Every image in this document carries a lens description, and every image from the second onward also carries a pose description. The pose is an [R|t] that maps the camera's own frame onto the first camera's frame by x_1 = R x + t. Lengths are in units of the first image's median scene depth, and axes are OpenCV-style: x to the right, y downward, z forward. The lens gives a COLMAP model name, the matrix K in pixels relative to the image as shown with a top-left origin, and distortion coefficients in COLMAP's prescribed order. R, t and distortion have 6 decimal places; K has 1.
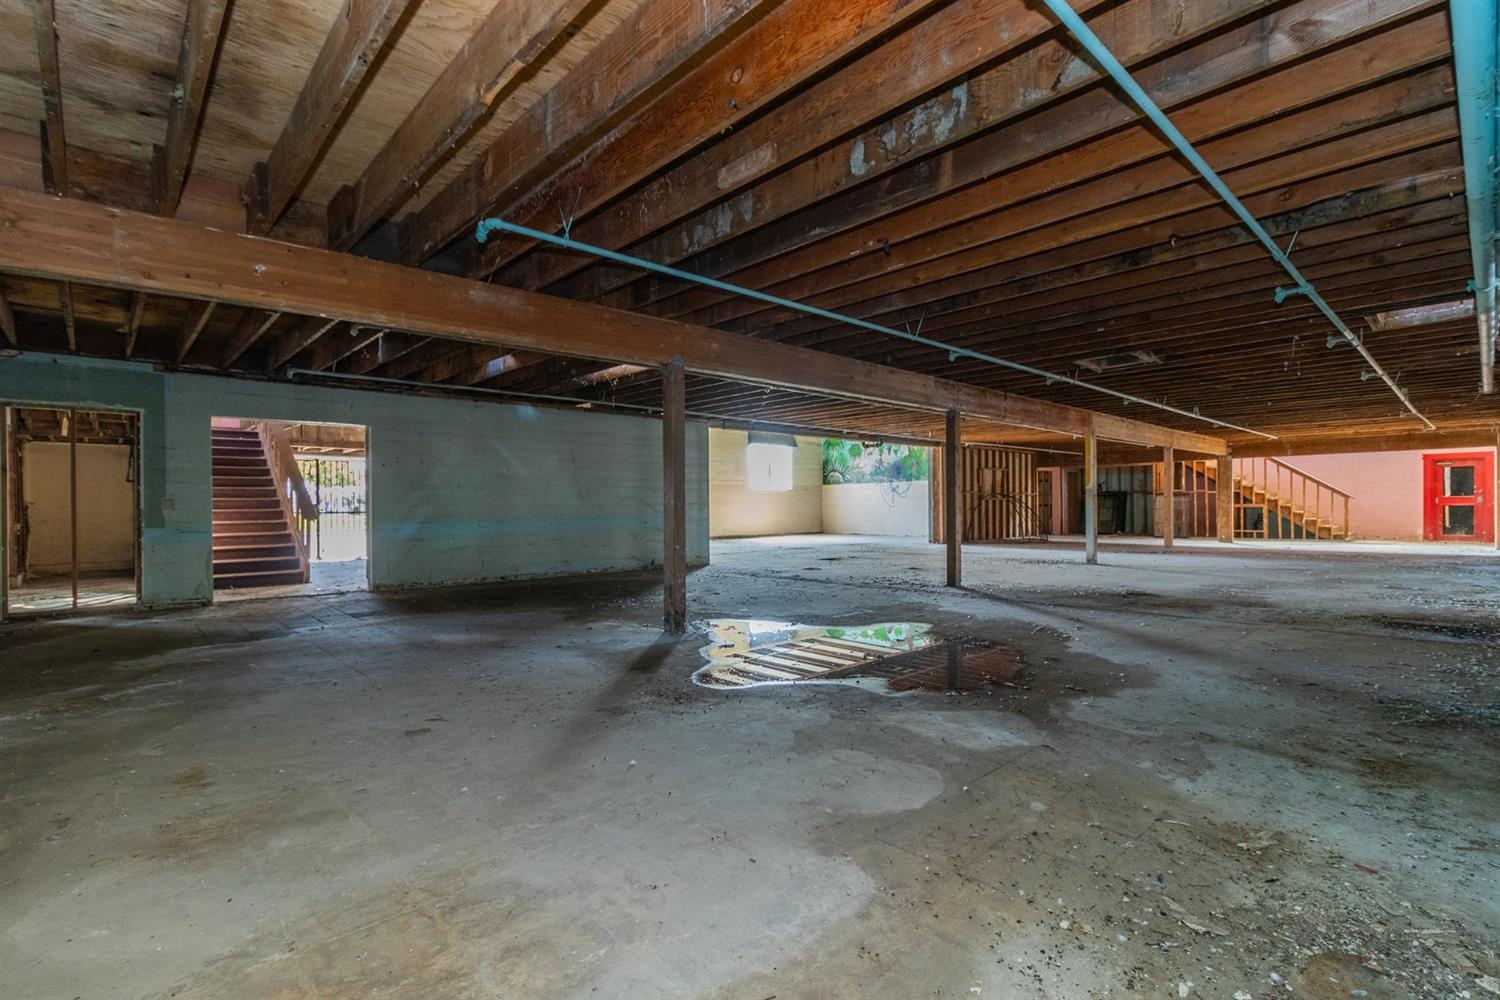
lens RADIAL K [[697.4, 0, 749.2], [0, 697.4, 500.9], [0, 0, 1]] dist [-0.000128, 0.000190]
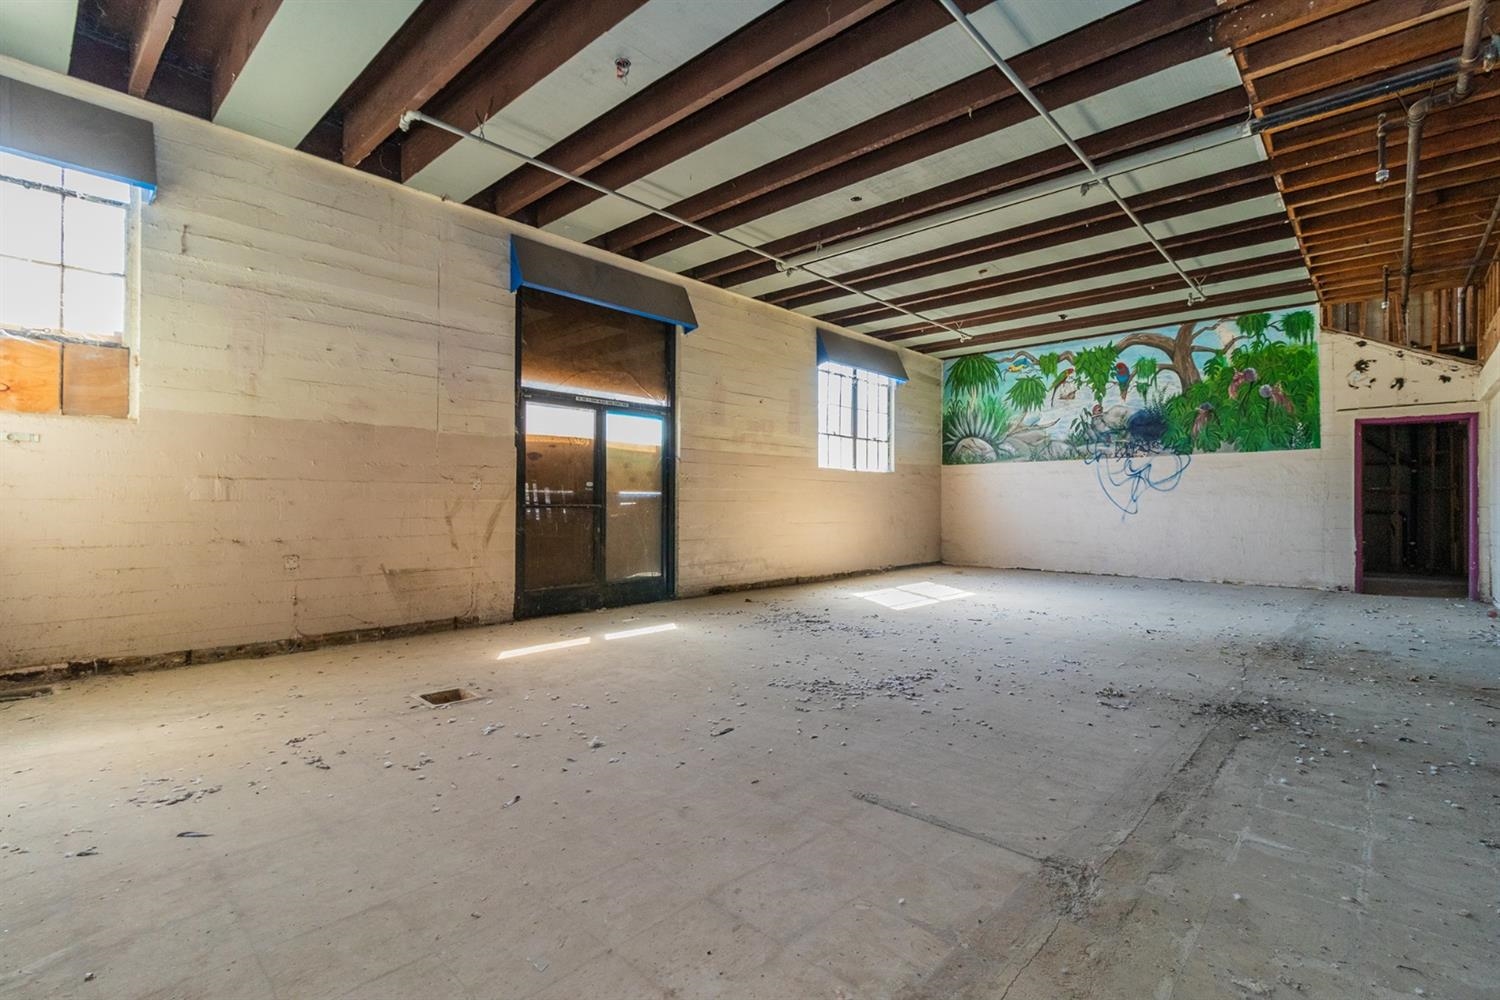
lens RADIAL K [[697.4, 0, 751.0], [0, 697.4, 496.0], [0, 0, 1]] dist [-0.000128, 0.000190]
pose [[0.997664, 0.009250, 0.067677, -0.064135], [-0.009136, 0.999956, -0.002005, 0.000679], [-0.067692, 0.001382, 0.997705, 0.549350]]
